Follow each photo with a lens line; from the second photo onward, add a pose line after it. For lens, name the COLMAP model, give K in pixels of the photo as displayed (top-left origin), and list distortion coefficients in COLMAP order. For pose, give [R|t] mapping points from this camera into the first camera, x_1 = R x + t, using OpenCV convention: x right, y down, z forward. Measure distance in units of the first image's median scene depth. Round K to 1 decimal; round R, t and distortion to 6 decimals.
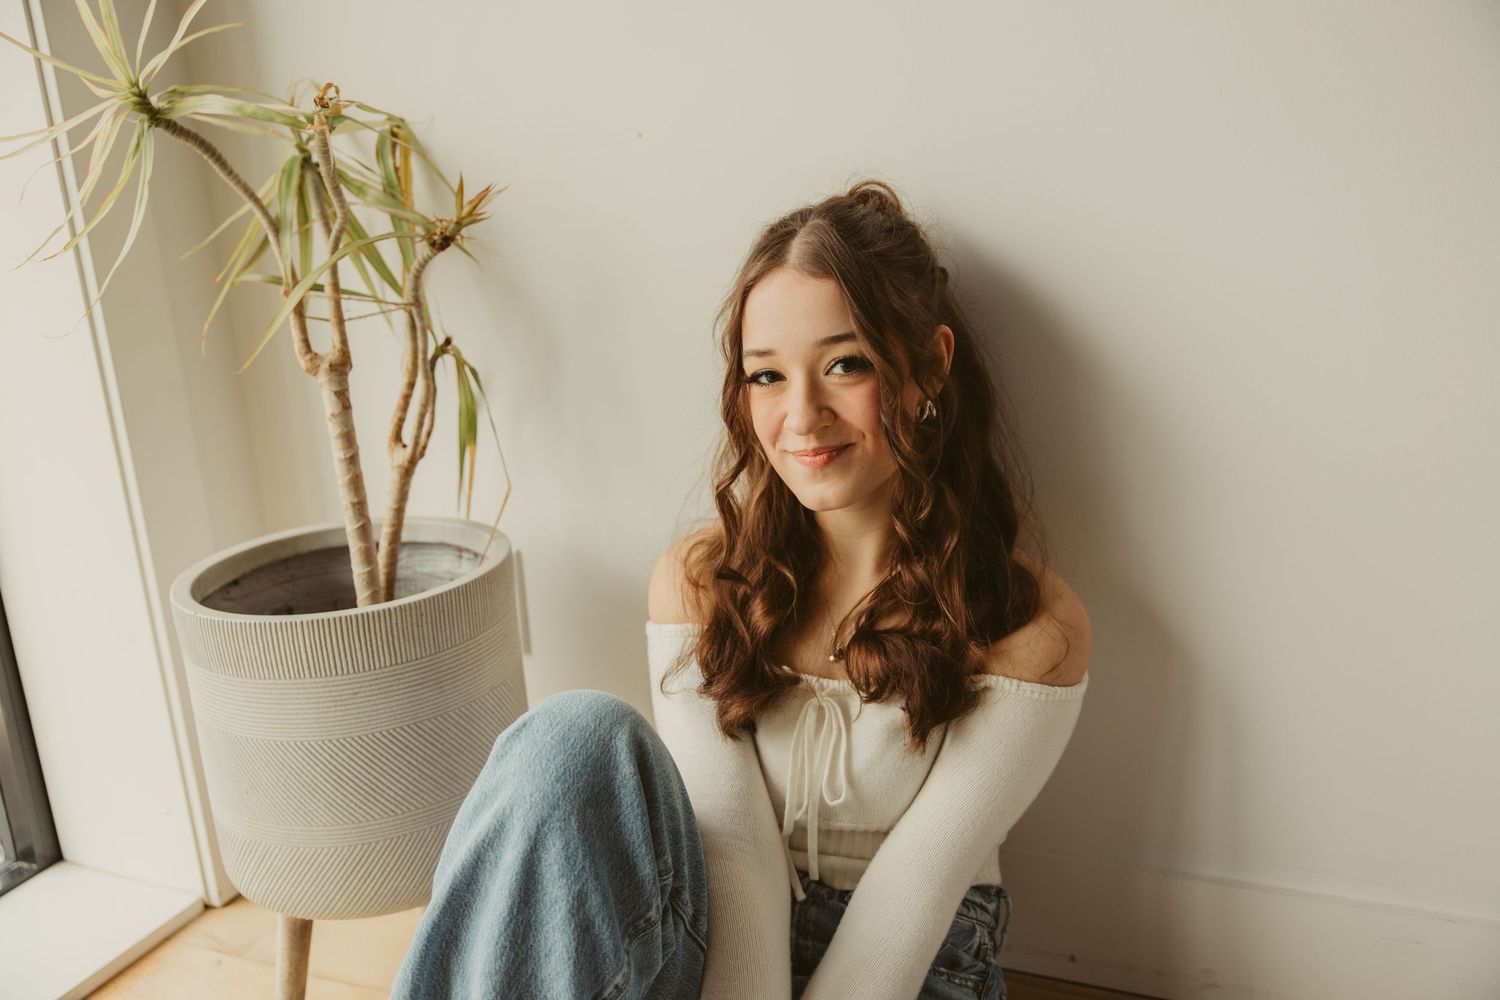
lens RADIAL K [[1350.0, 0, 744.4], [0, 1350.0, 511.1], [0, 0, 1]] dist [-0.001283, 0.002821]
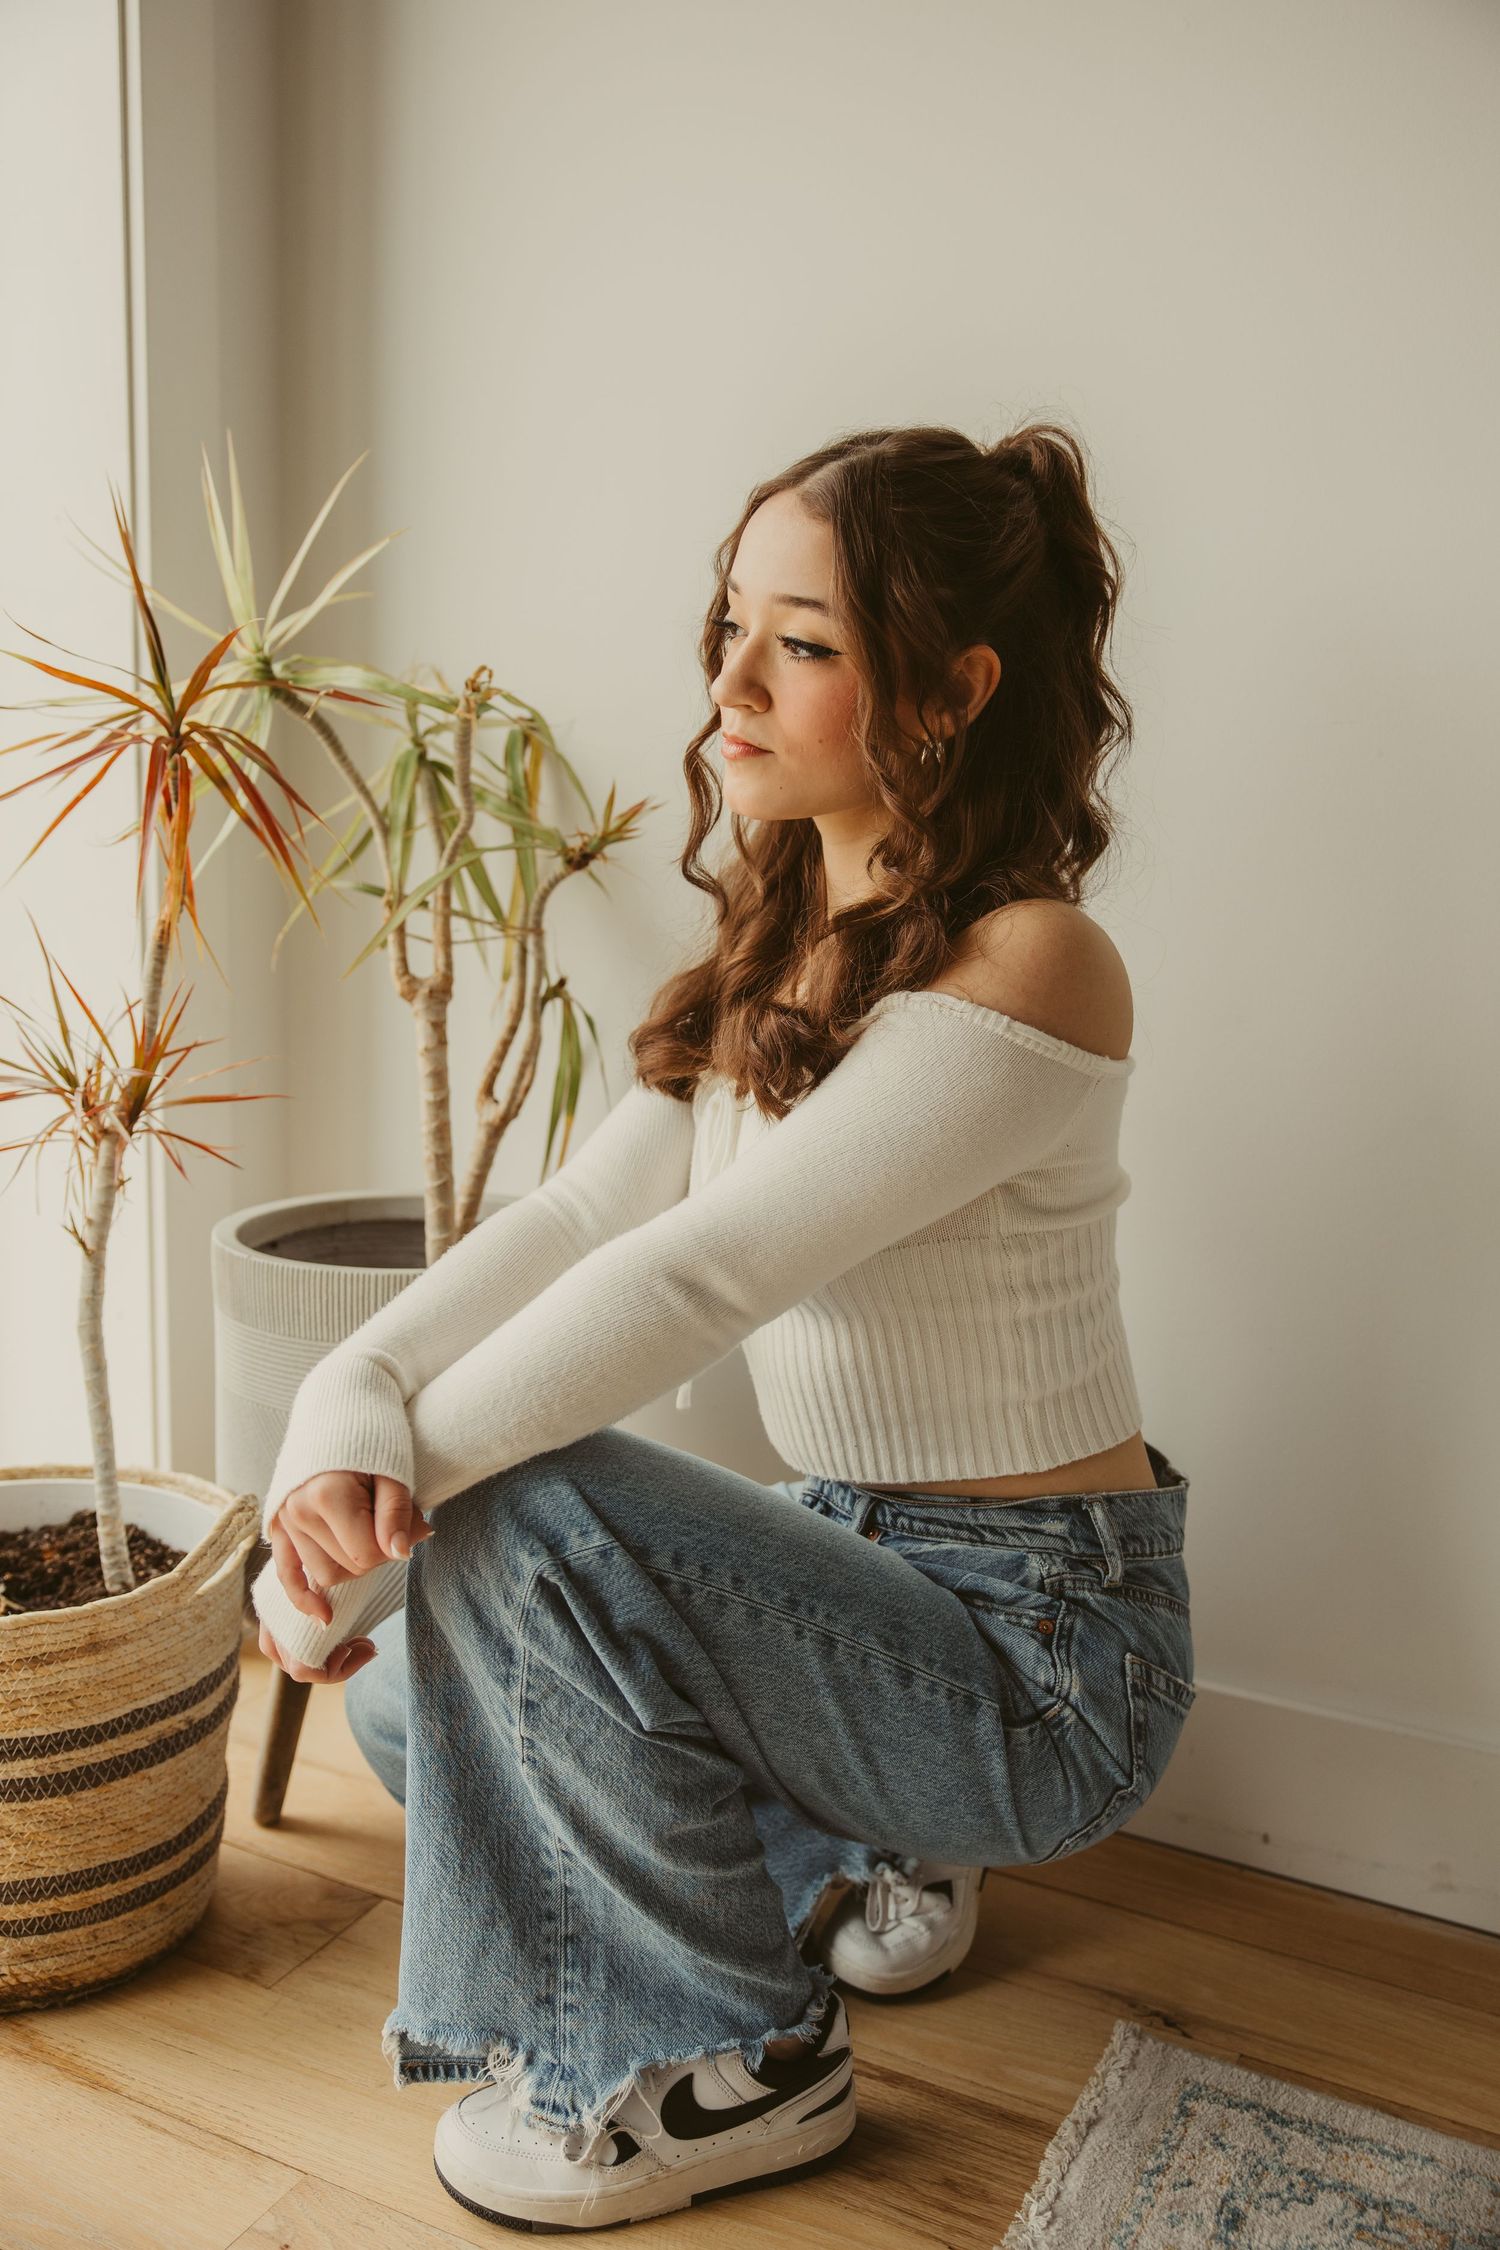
lens RADIAL K [[1967.3, 0, 752.3], [0, 1967.3, 1112.8], [0, 0, 1]] dist [-0.017089, 0.010089]
pose [[0.993394, 0.099361, -0.057413, -0.028729], [-0.105543, 0.987483, -0.117208, 0.088747], [0.045048, 0.122494, 0.991446, -0.194932]]
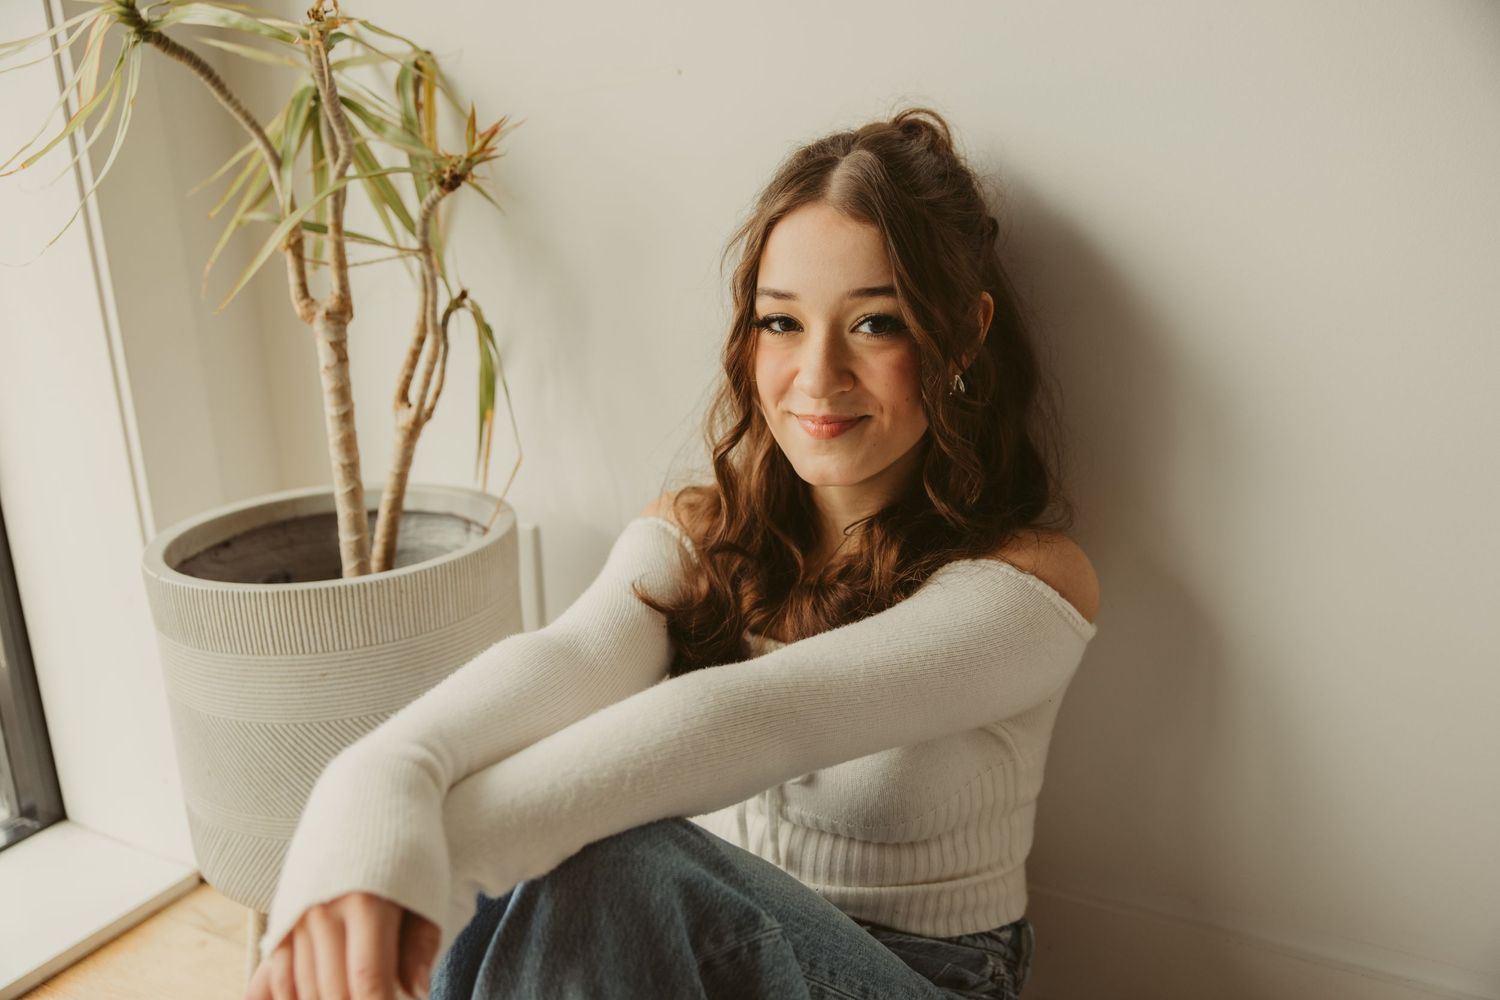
lens RADIAL K [[1311.5, 0, 736.0], [0, 1311.5, 514.6], [0, 0, 1]] dist [-0.017089, 0.010089]
pose [[0.996504, 0.051446, -0.065822, 0.033922], [-0.050544, 0.998605, 0.015283, 0.000911], [0.066516, -0.011903, 0.997714, 0.131726]]
